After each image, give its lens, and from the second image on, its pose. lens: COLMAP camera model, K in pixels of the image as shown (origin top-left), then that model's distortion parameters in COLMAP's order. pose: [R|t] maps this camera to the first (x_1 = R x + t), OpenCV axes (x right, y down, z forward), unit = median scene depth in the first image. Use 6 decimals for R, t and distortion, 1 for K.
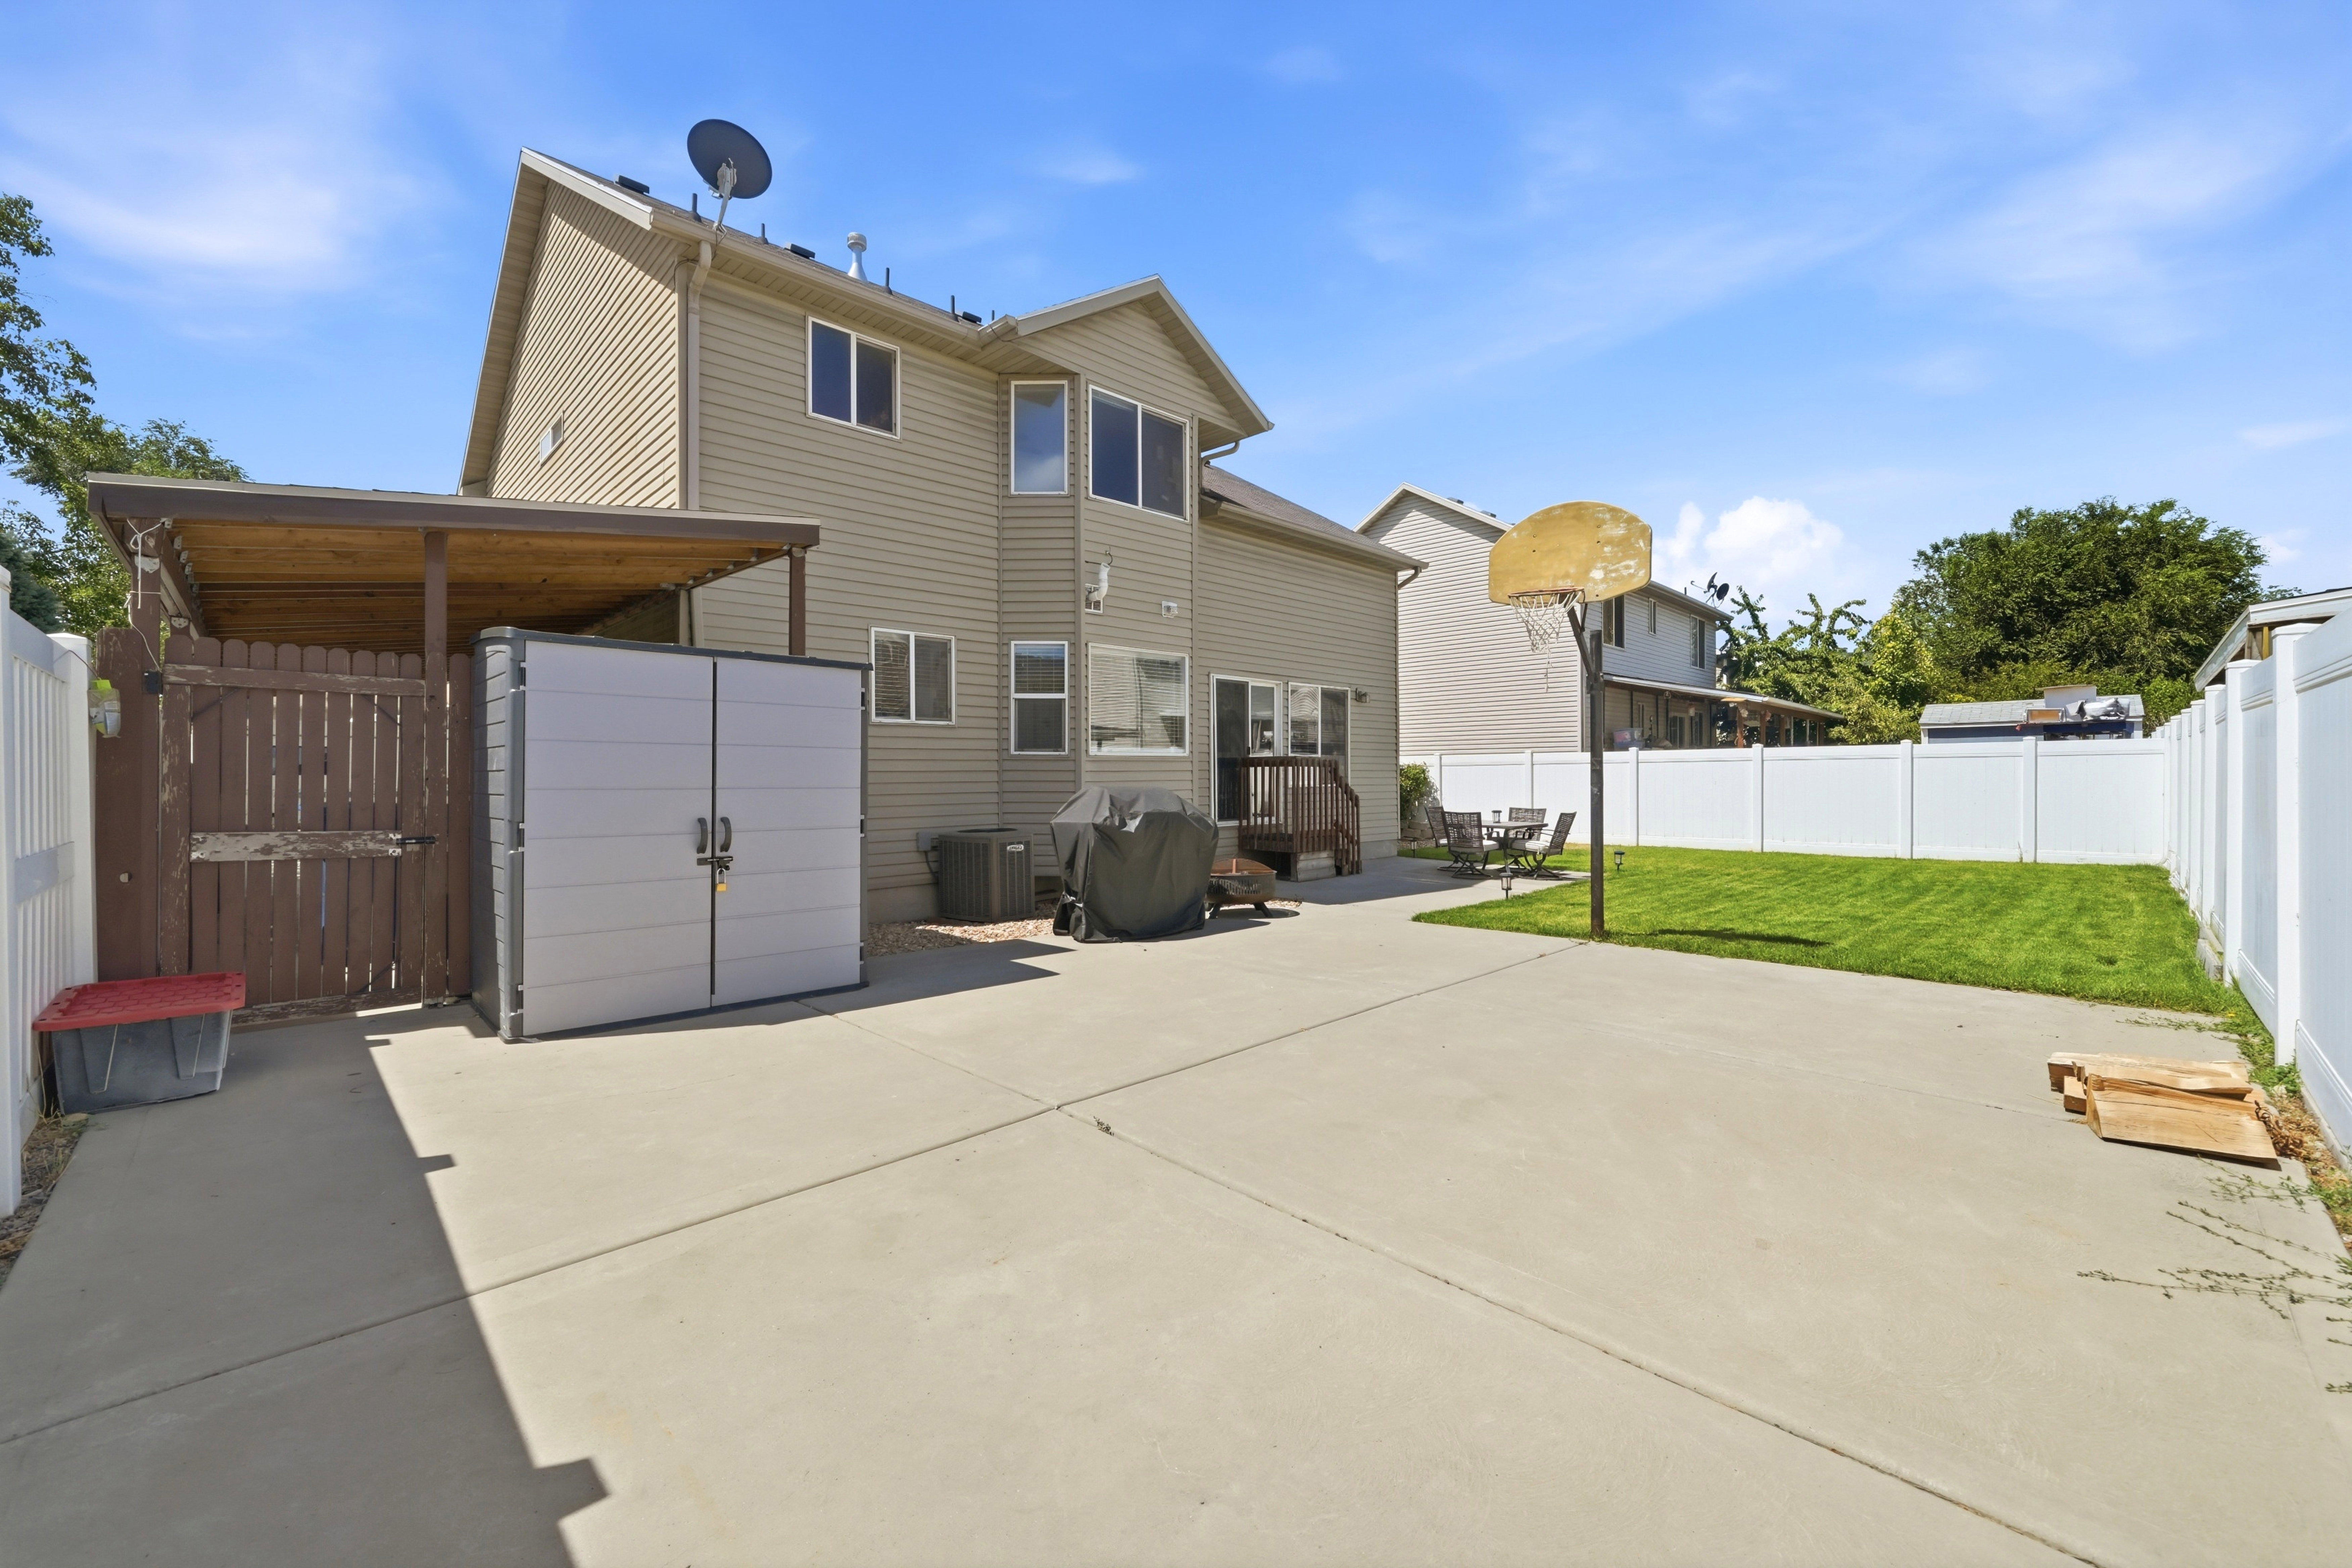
lens RADIAL K [[936.6, 0, 1172.5], [0, 936.6, 779.6], [0, 0, 1]] dist [-0.004322, -0.000604]
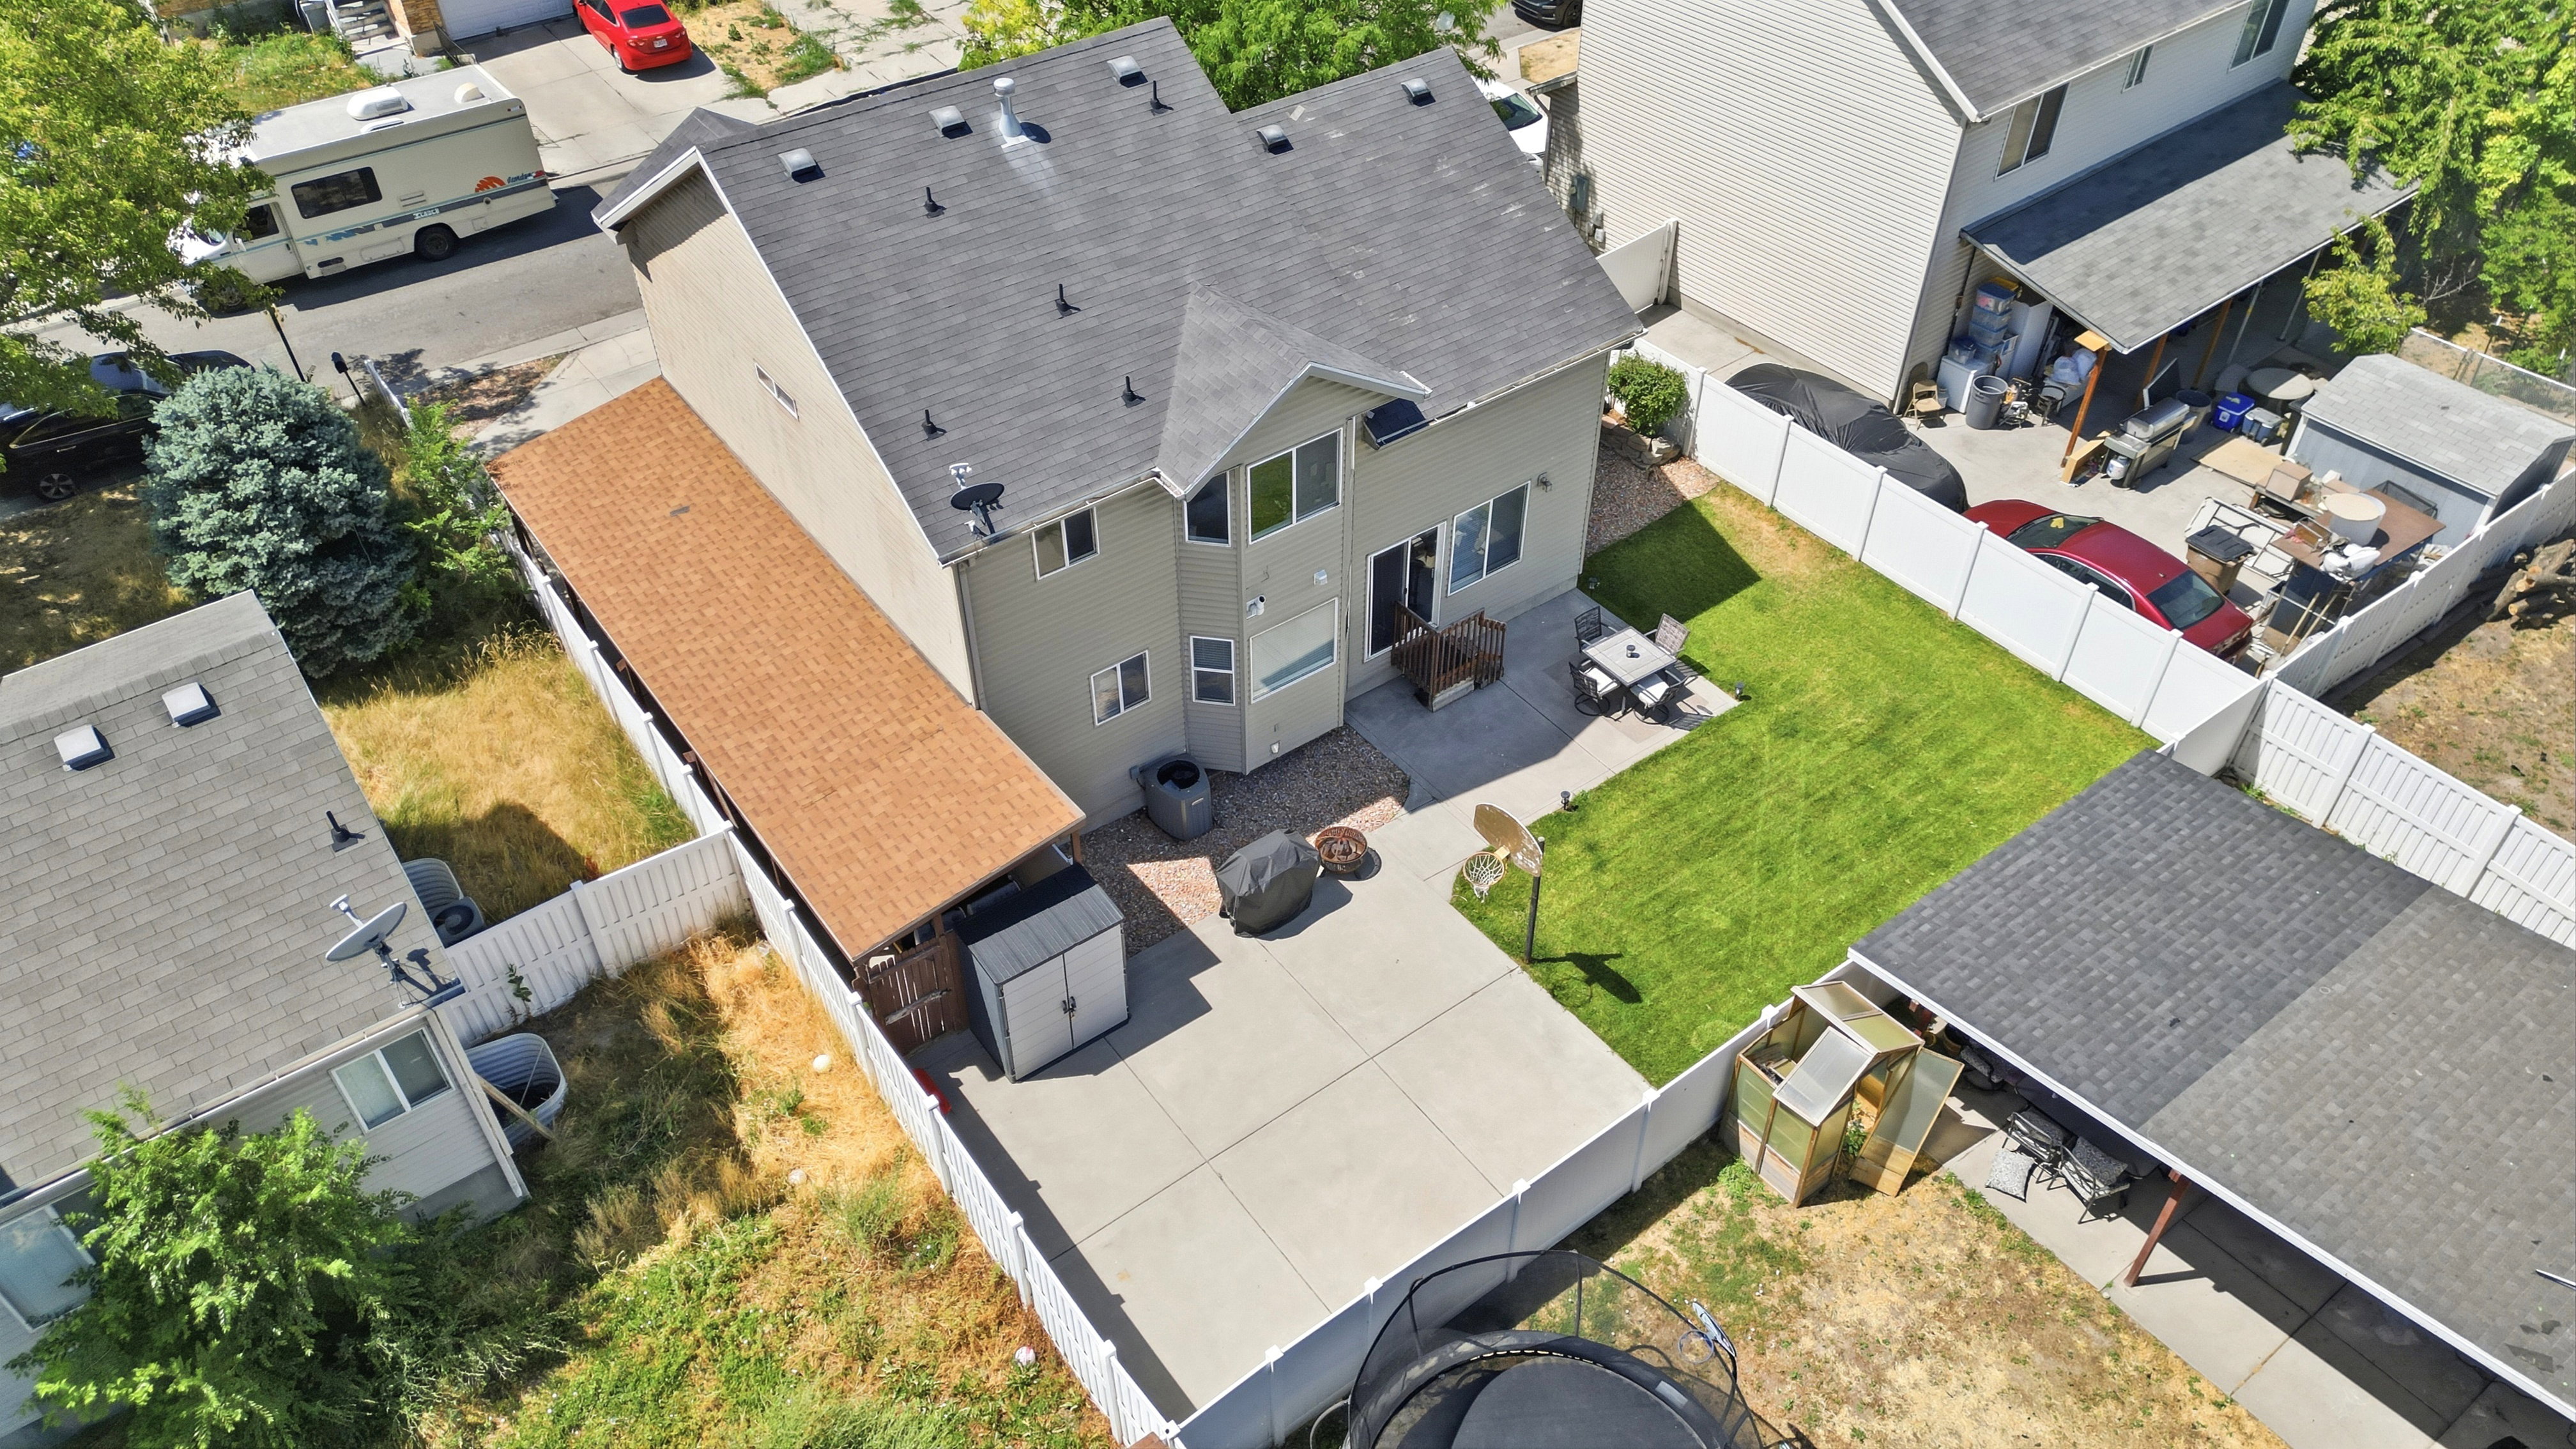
lens RADIAL K [[1832.6, 0, 1288.0], [0, 1832.6, 724.5], [0, 0, 1]] dist [0.081610, -0.078792]
pose [[0.991997, 0.083885, -0.094368, 0.173817], [0.001173, 0.741247, 0.671231, -1.473611], [0.126256, -0.665970, 0.735216, -0.753855]]
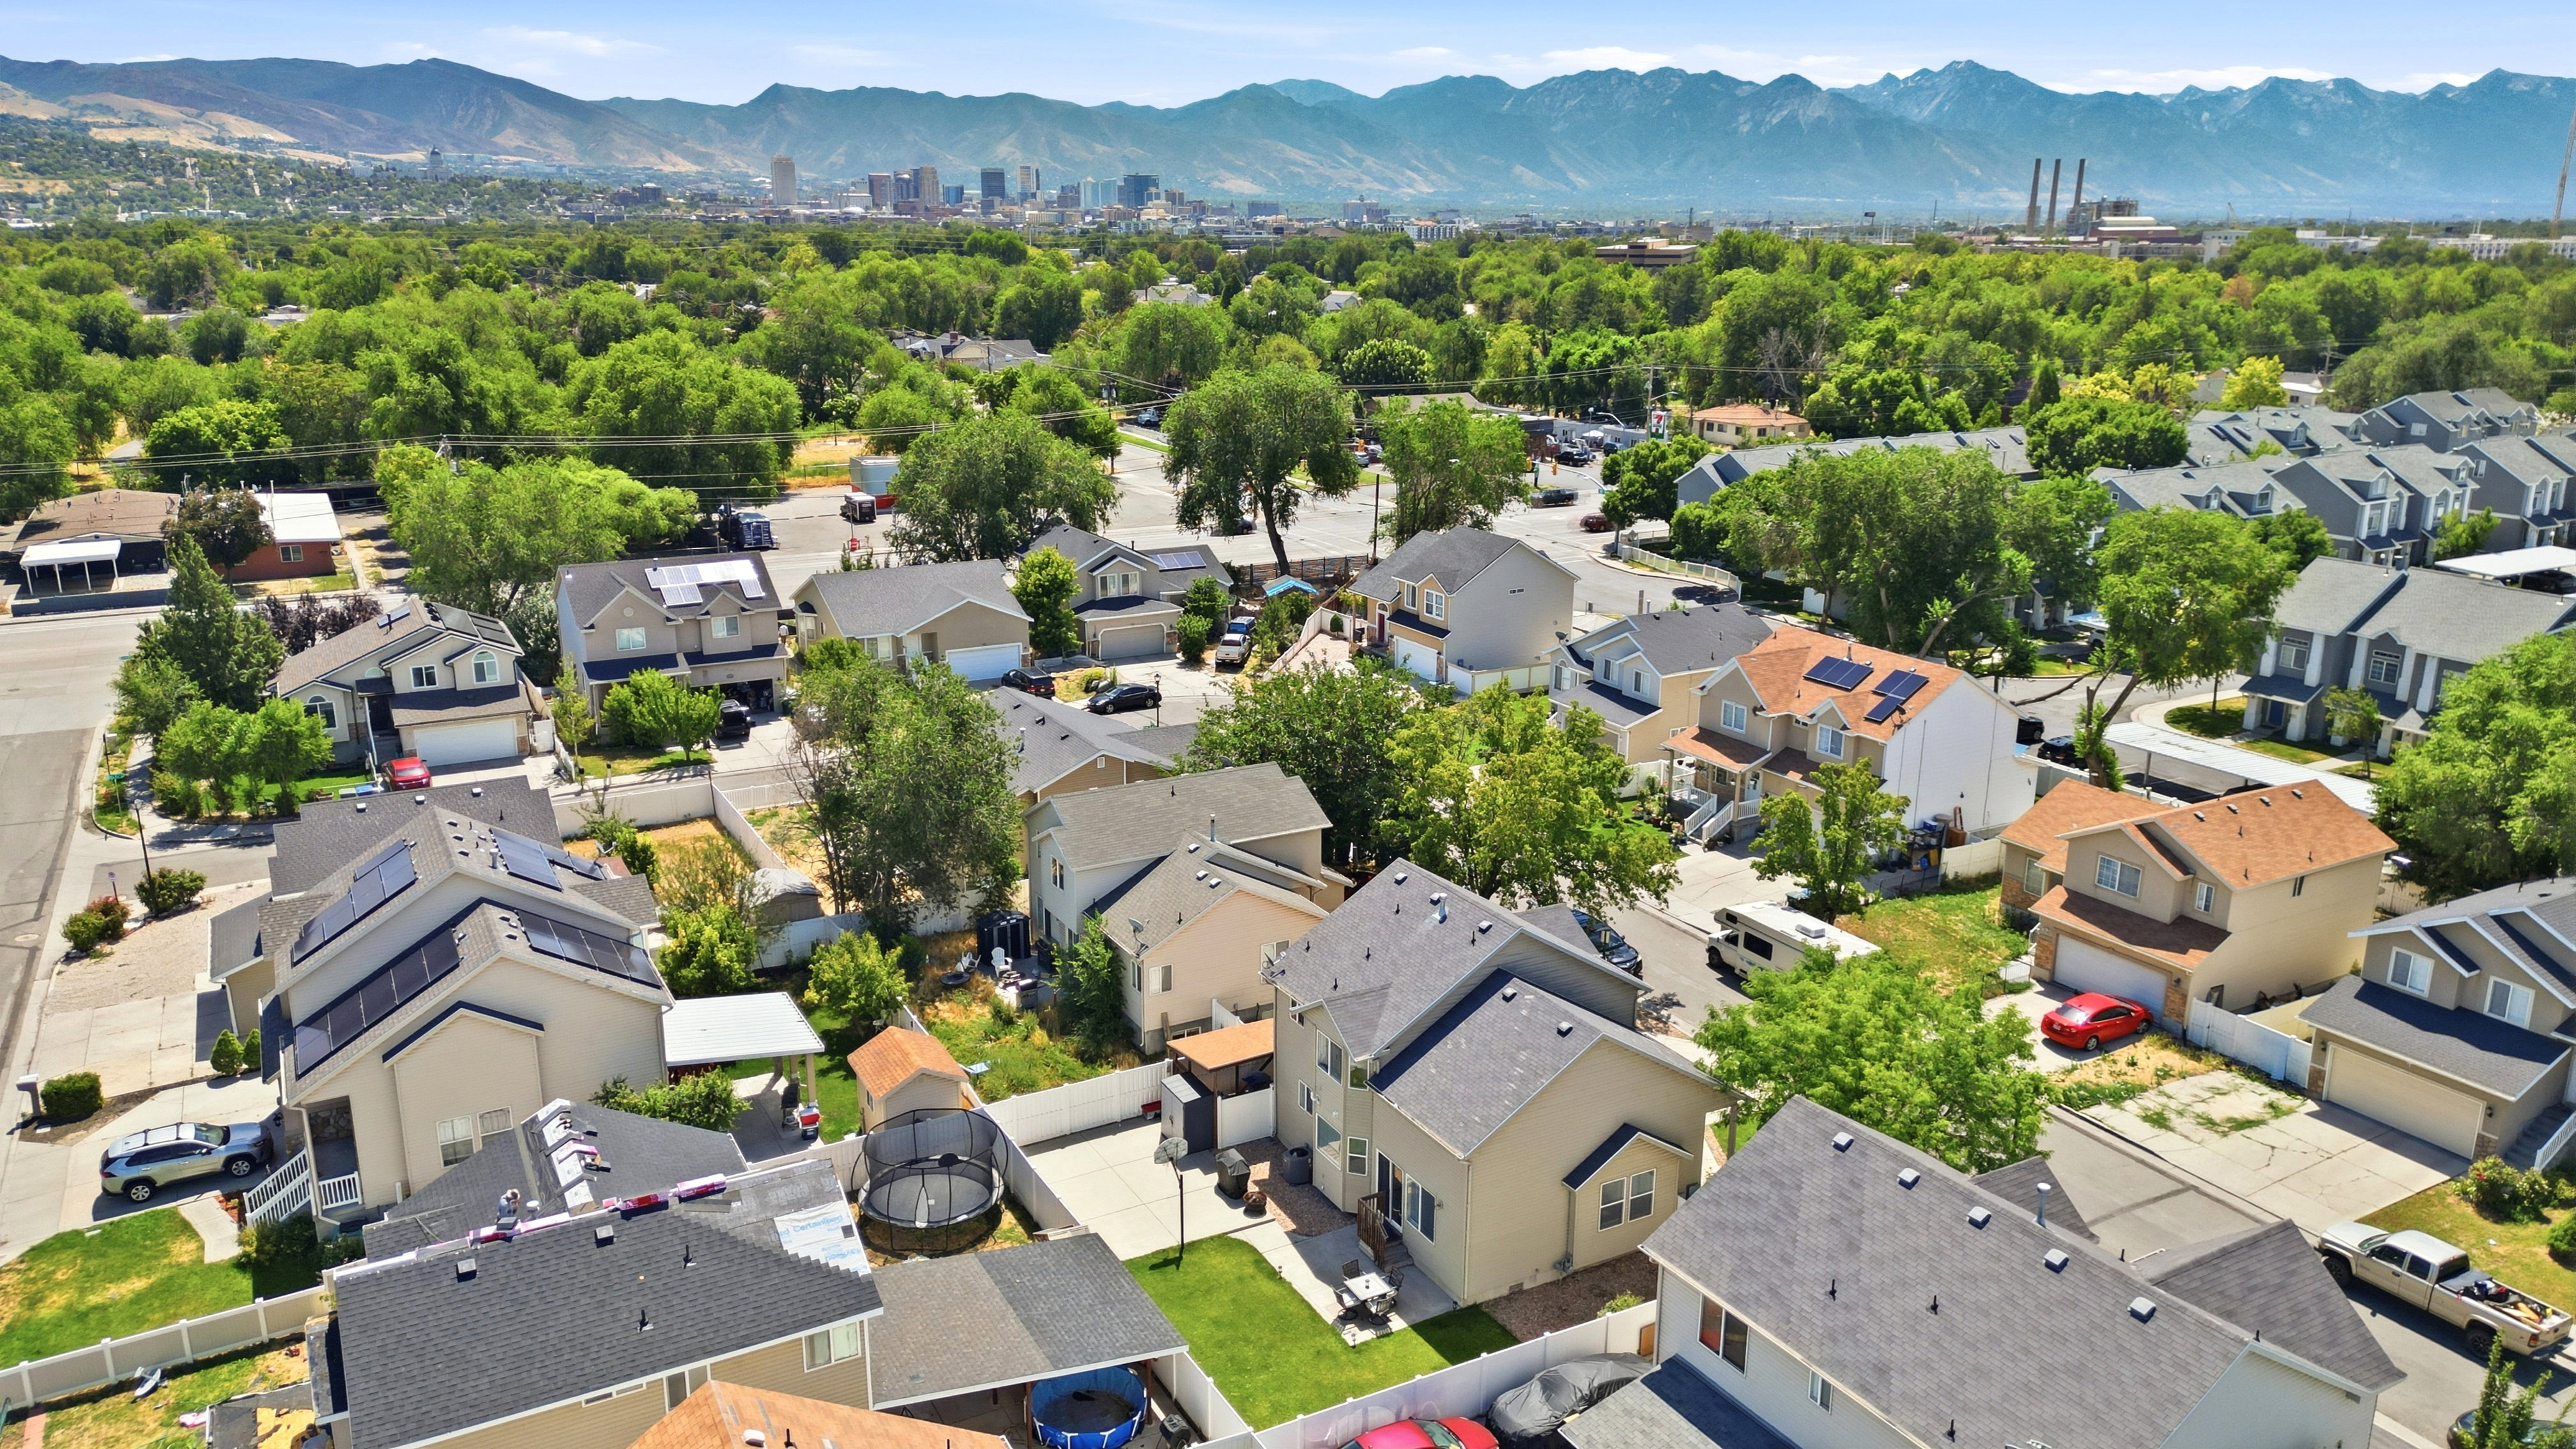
lens RADIAL K [[1832.6, 0, 1288.0], [0, 1832.6, 724.5], [0, 0, 1]] dist [0.081610, -0.078792]
pose [[-0.255701, 0.265041, -0.929715, 4.330073], [-0.004392, 0.961357, 0.275269, -2.466103], [0.966746, 0.074470, -0.244656, 2.027668]]
